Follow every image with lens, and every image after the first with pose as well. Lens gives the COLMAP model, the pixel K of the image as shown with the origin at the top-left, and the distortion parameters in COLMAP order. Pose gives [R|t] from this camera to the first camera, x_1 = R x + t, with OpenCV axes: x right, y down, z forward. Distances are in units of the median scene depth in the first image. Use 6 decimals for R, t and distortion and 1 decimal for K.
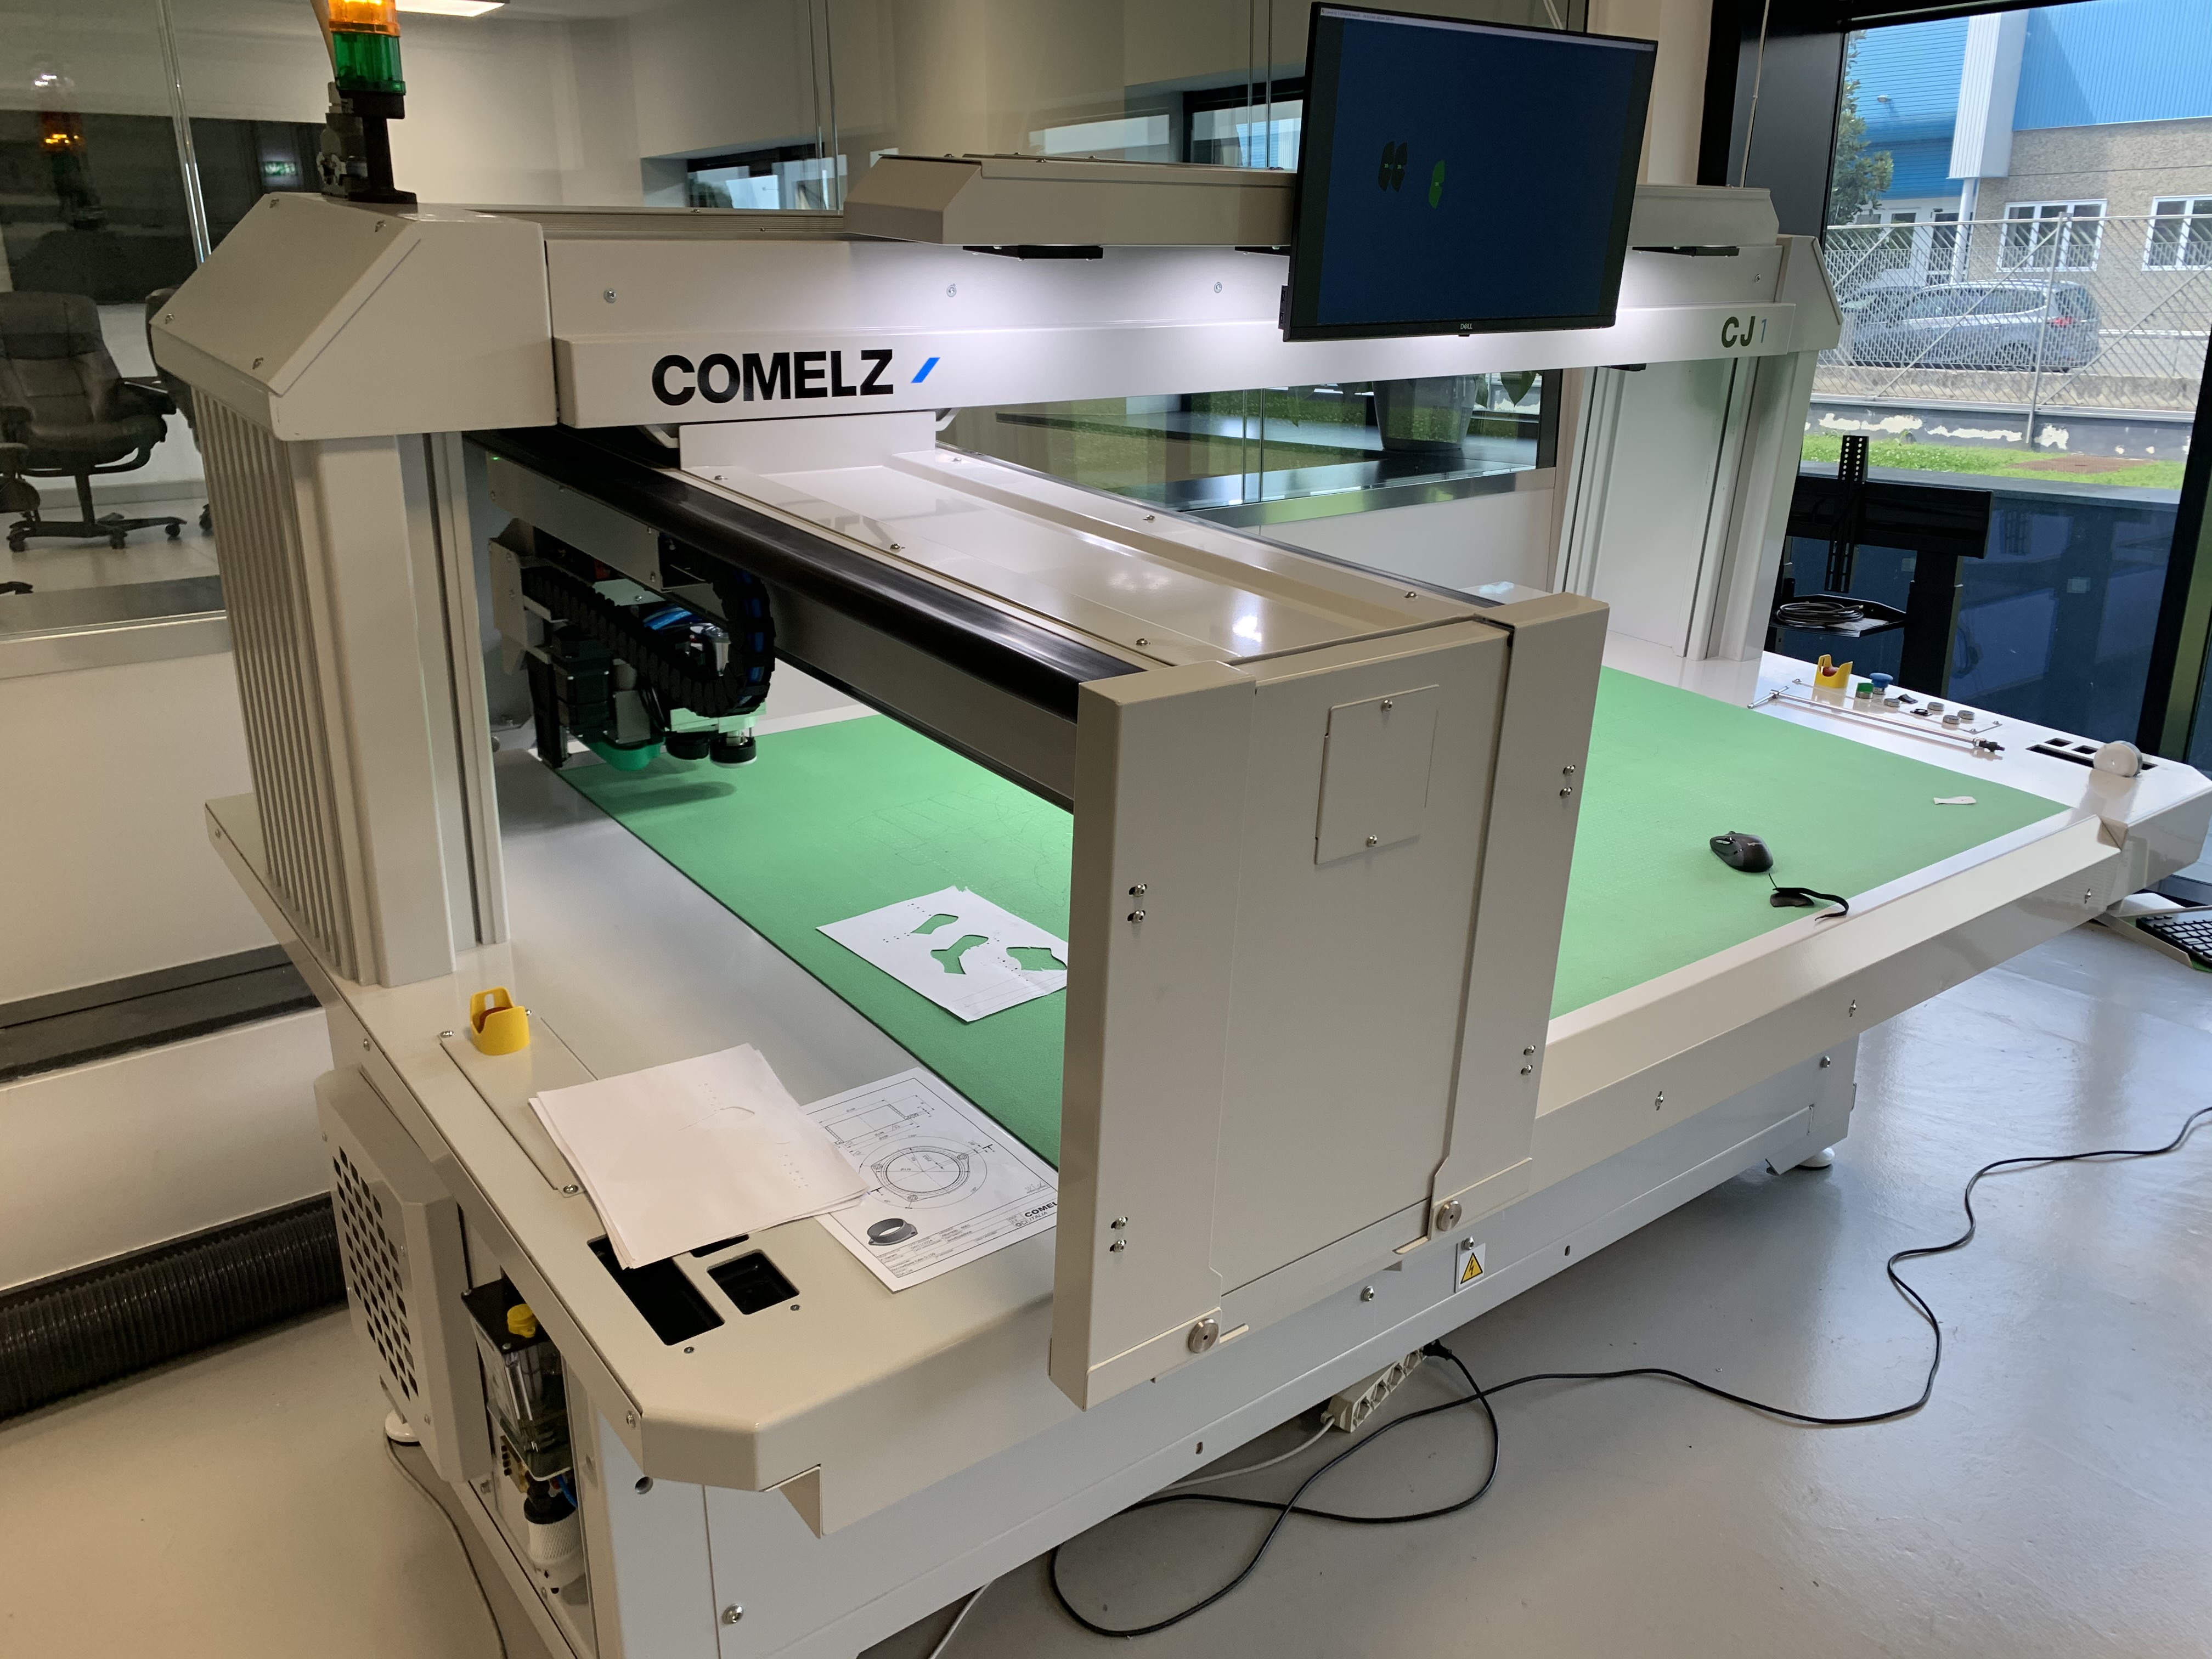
lens RADIAL K [[1681.1, 0, 1117.9], [0, 1681.1, 841.6], [0, 0, 1]] dist [0.039895, -0.032706]
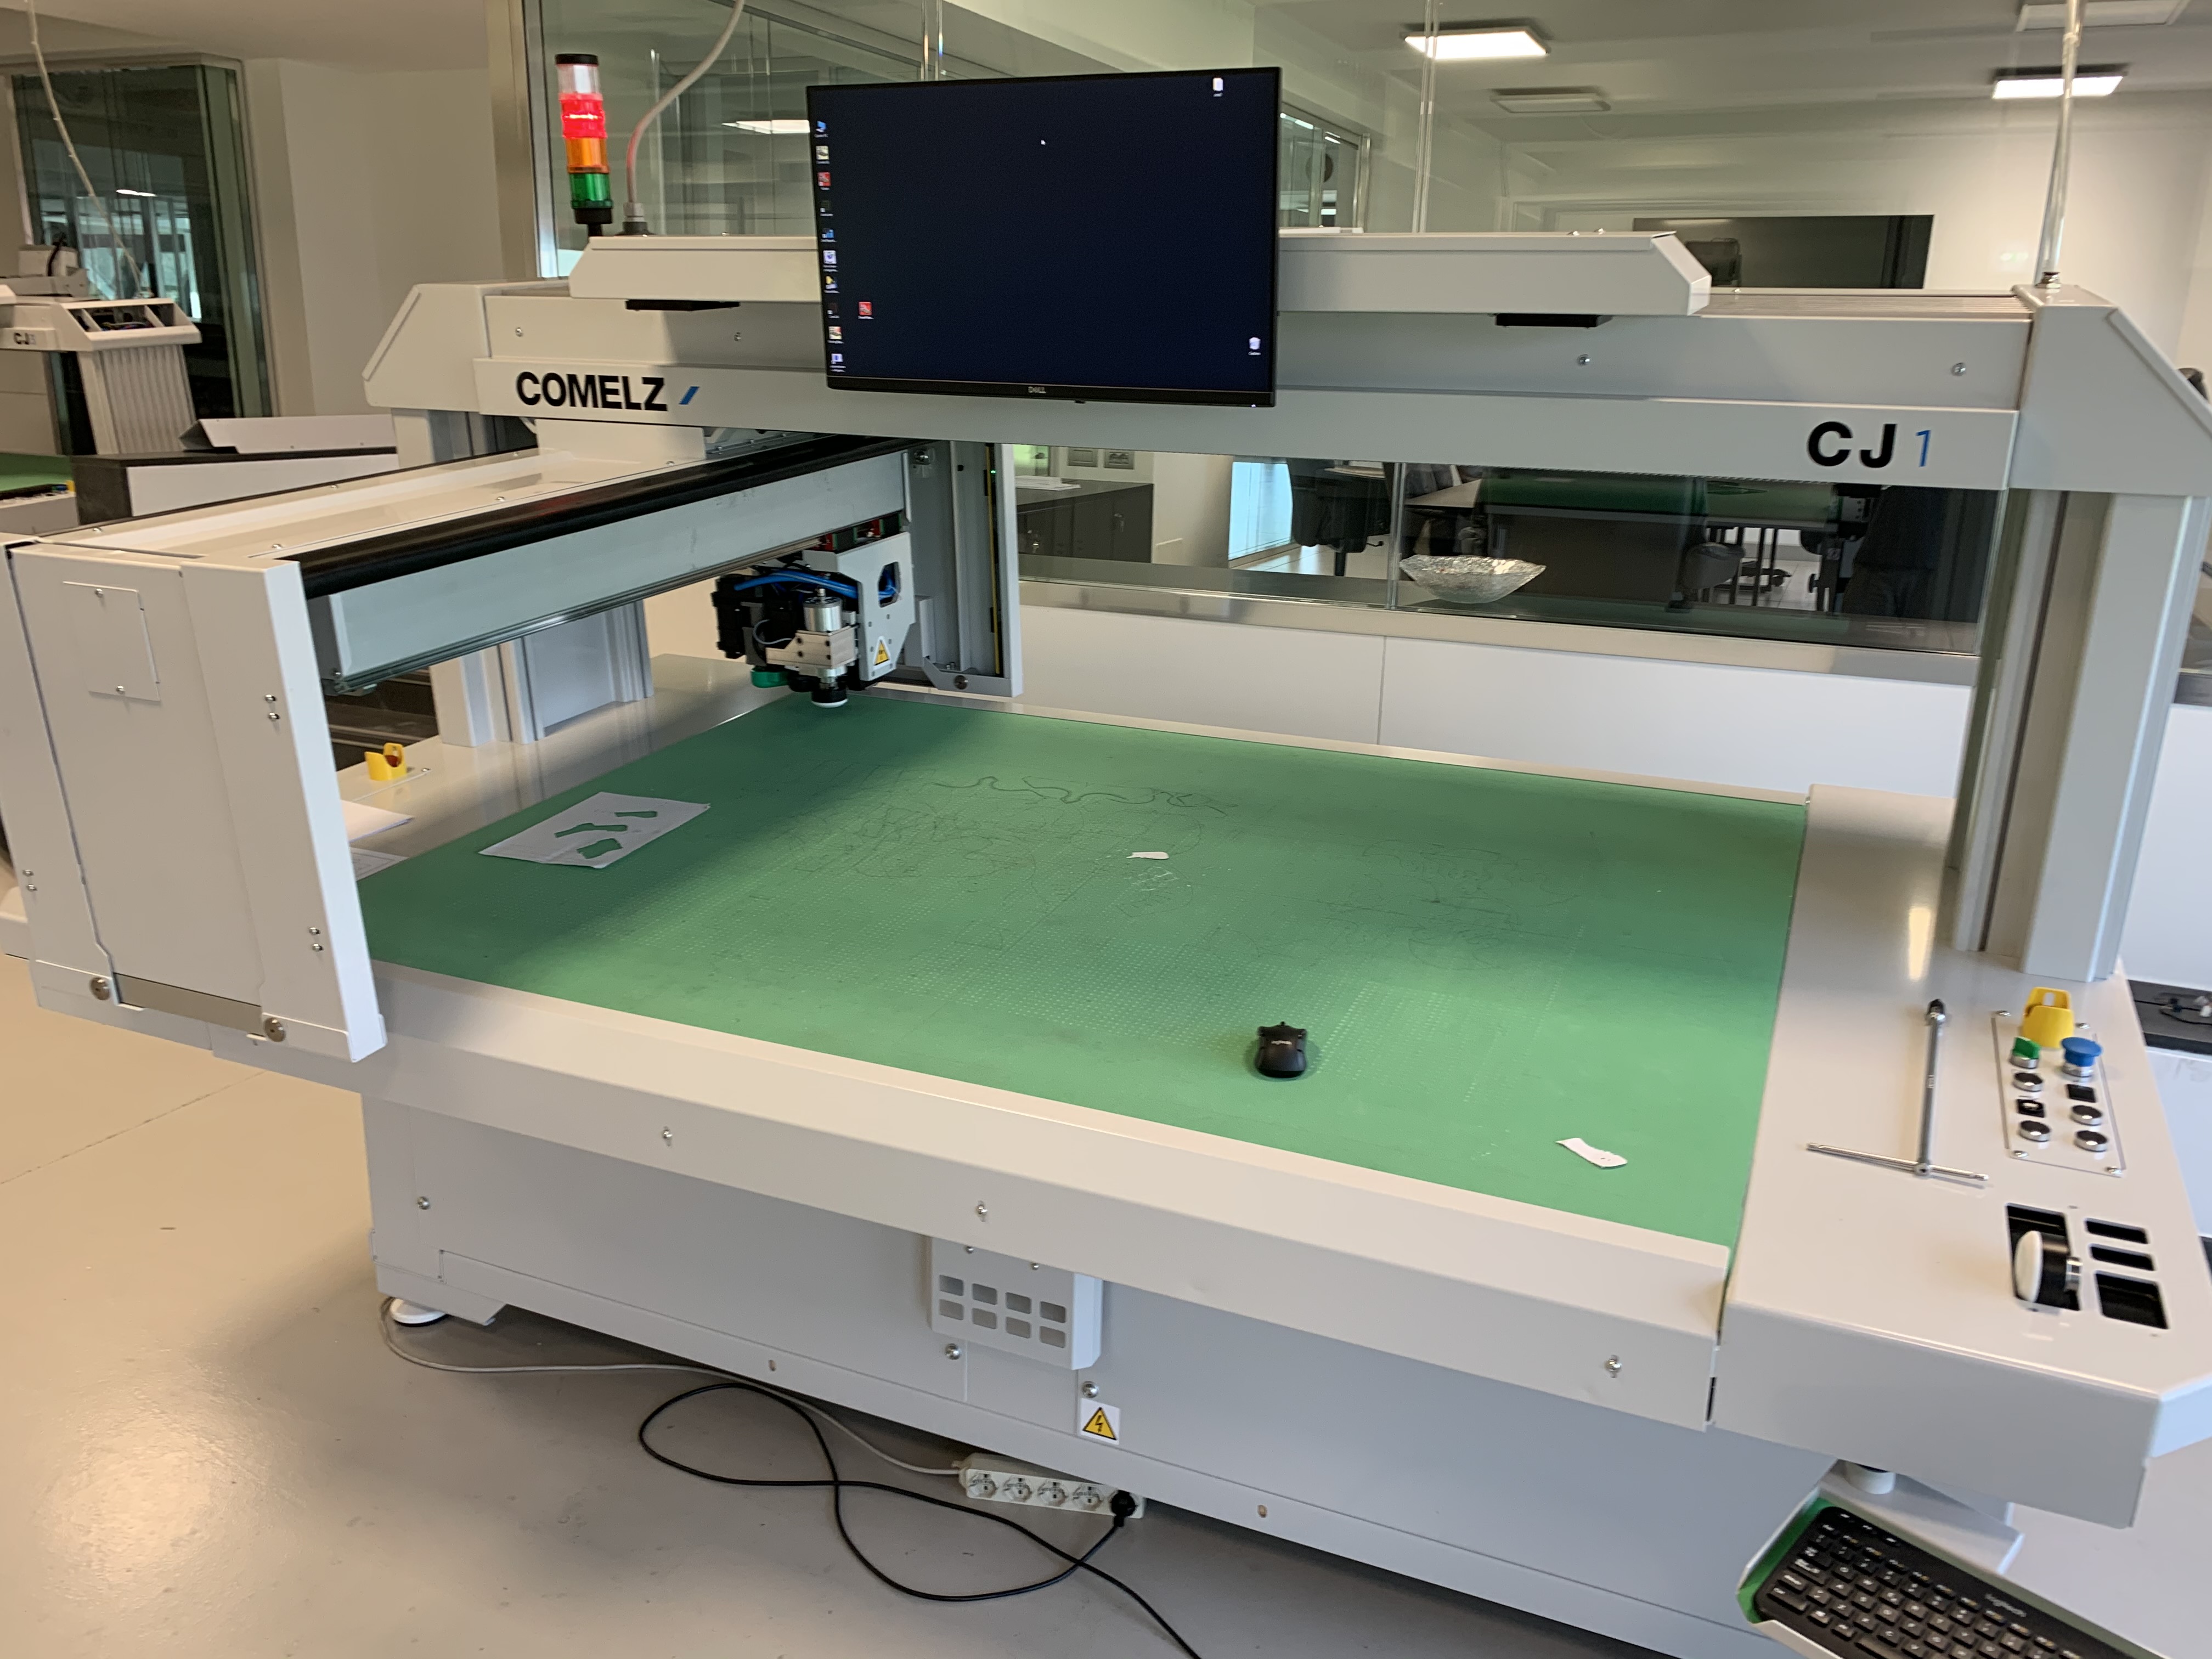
lens RADIAL K [[1681.1, 0, 1124.3], [0, 1681.1, 824.6], [0, 0, 1]] dist [0.039895, -0.032706]
pose [[0.469457, 0.256611, -0.844844, 1.306565], [-0.306266, 0.944757, 0.116774, -0.231800], [0.828137, 0.203927, 0.522114, 0.692689]]
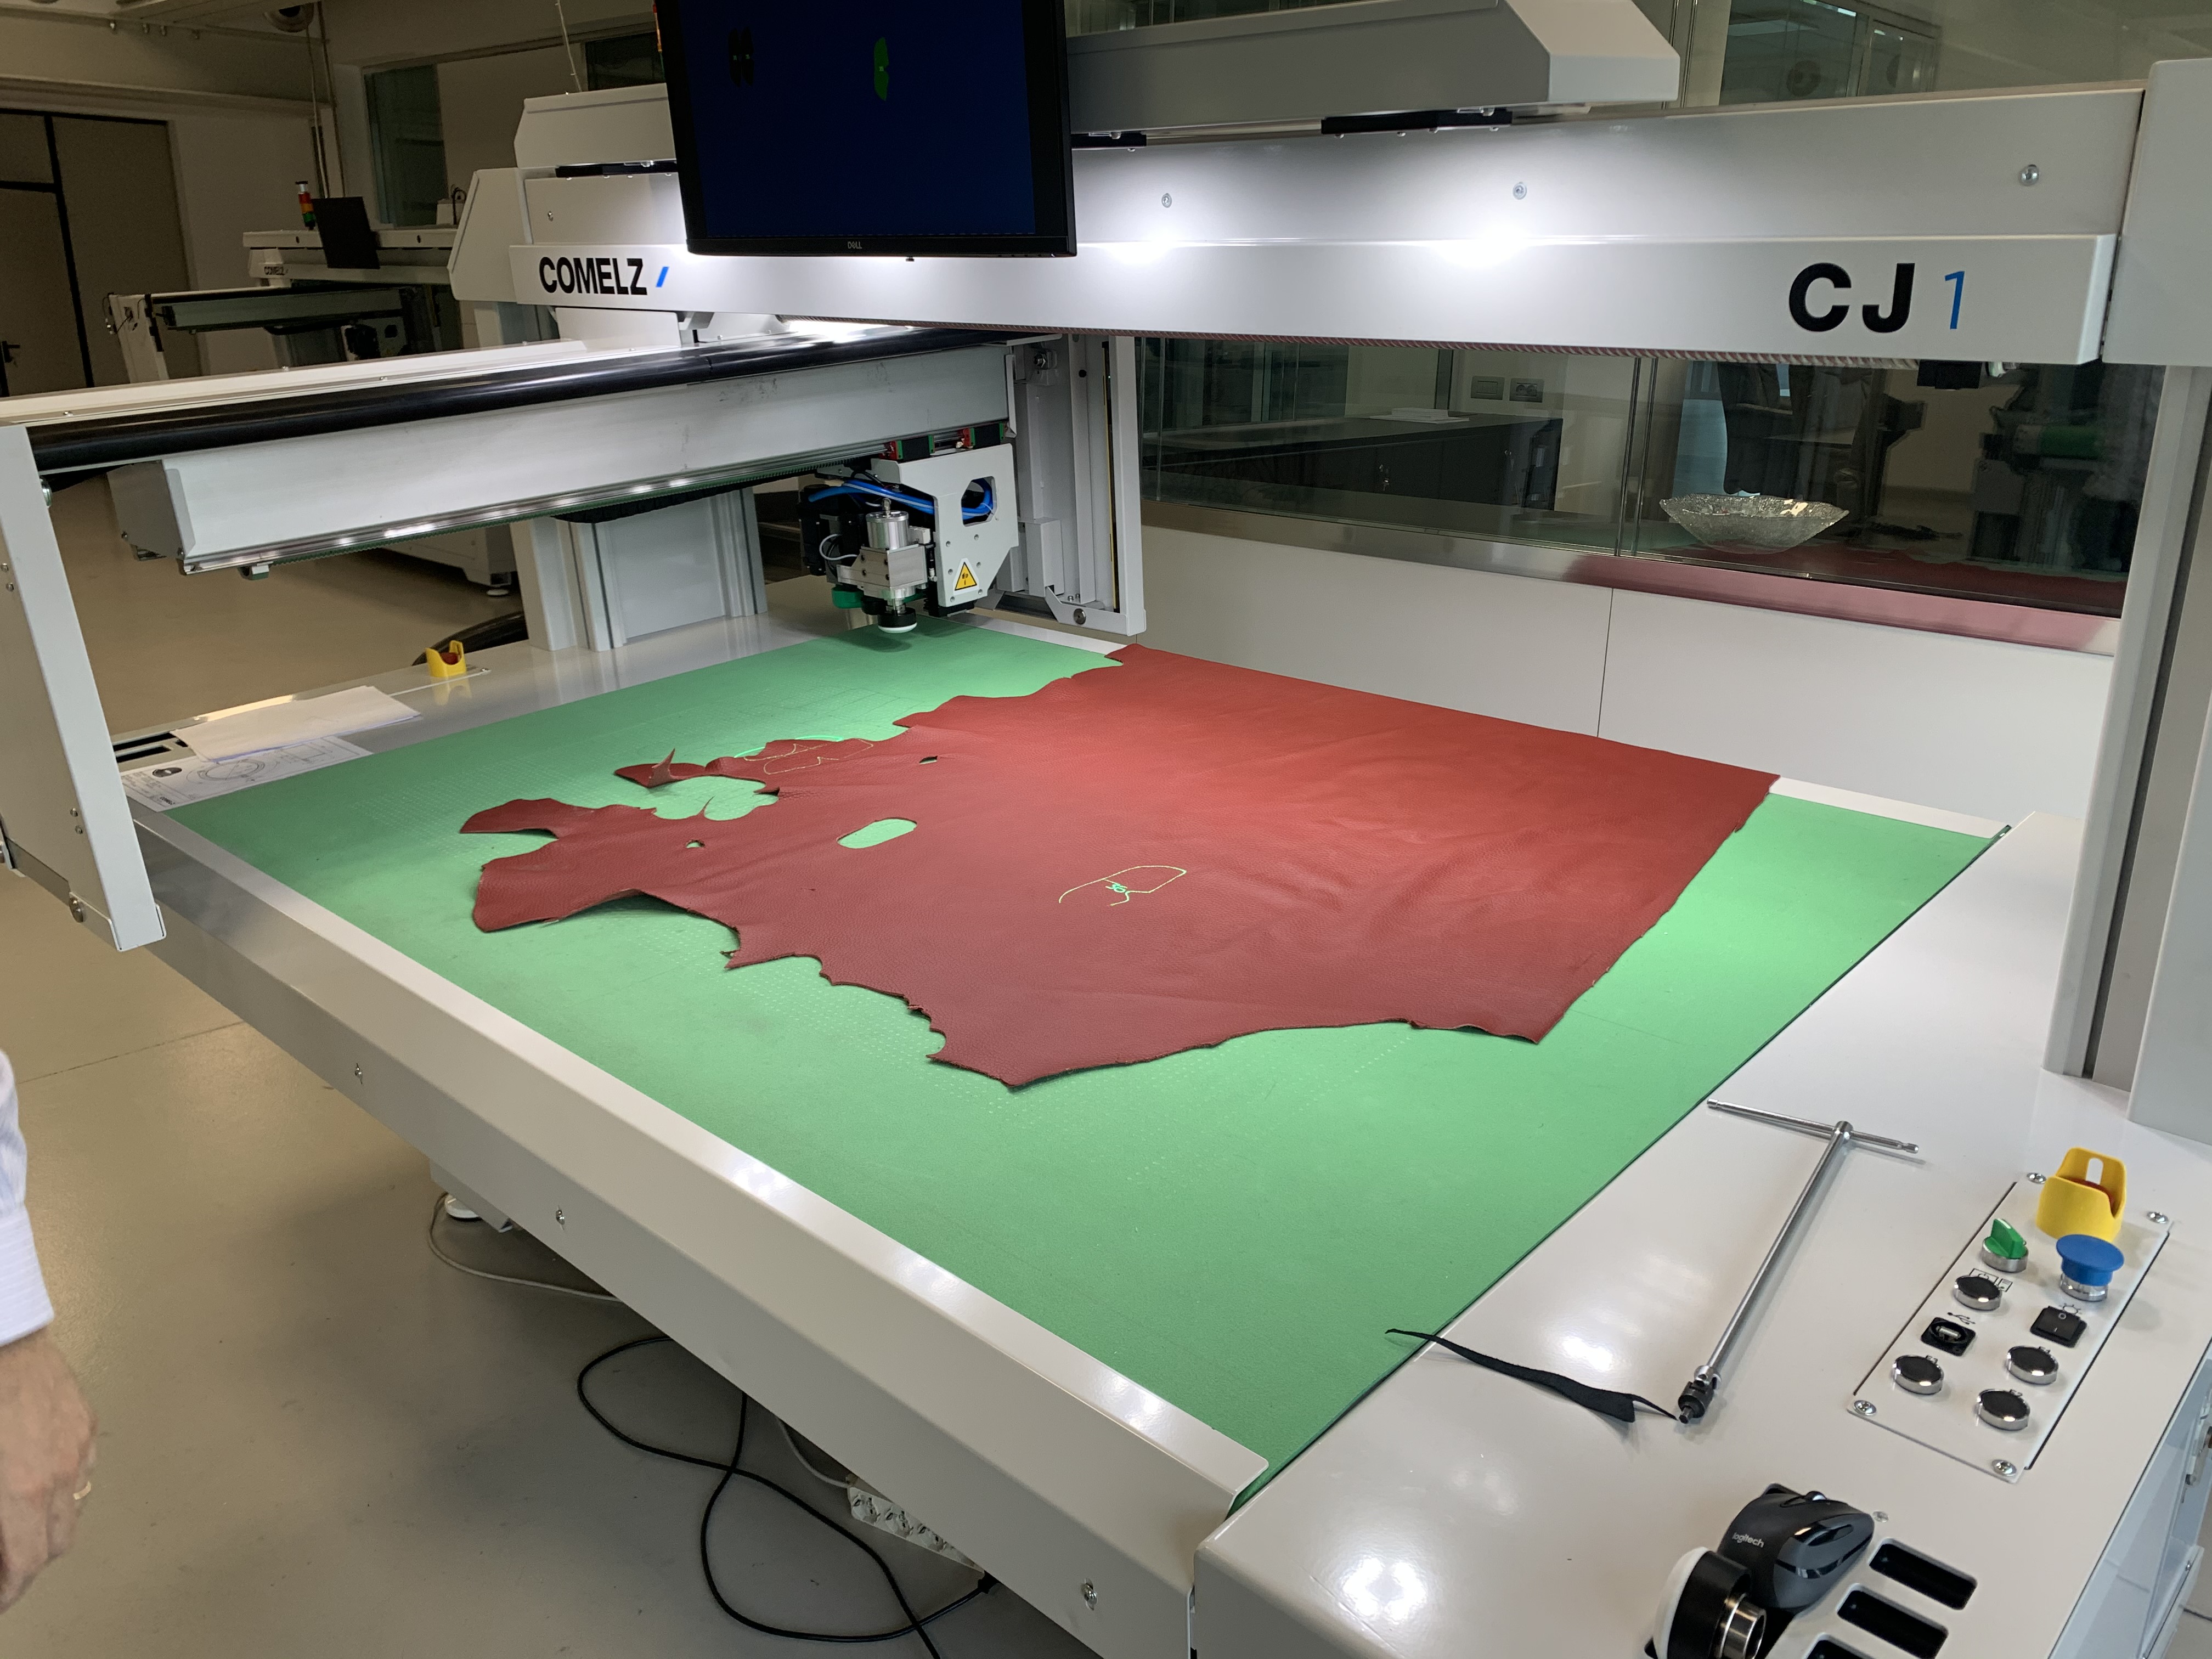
lens RADIAL K [[1681.1, 0, 1100.8], [0, 1681.1, 826.4], [0, 0, 1]] dist [0.039895, -0.032706]
pose [[0.138122, 0.310601, -0.940452, 1.252202], [-0.329010, 0.910018, 0.252228, -0.346539], [0.934170, 0.274580, 0.227884, 1.180018]]
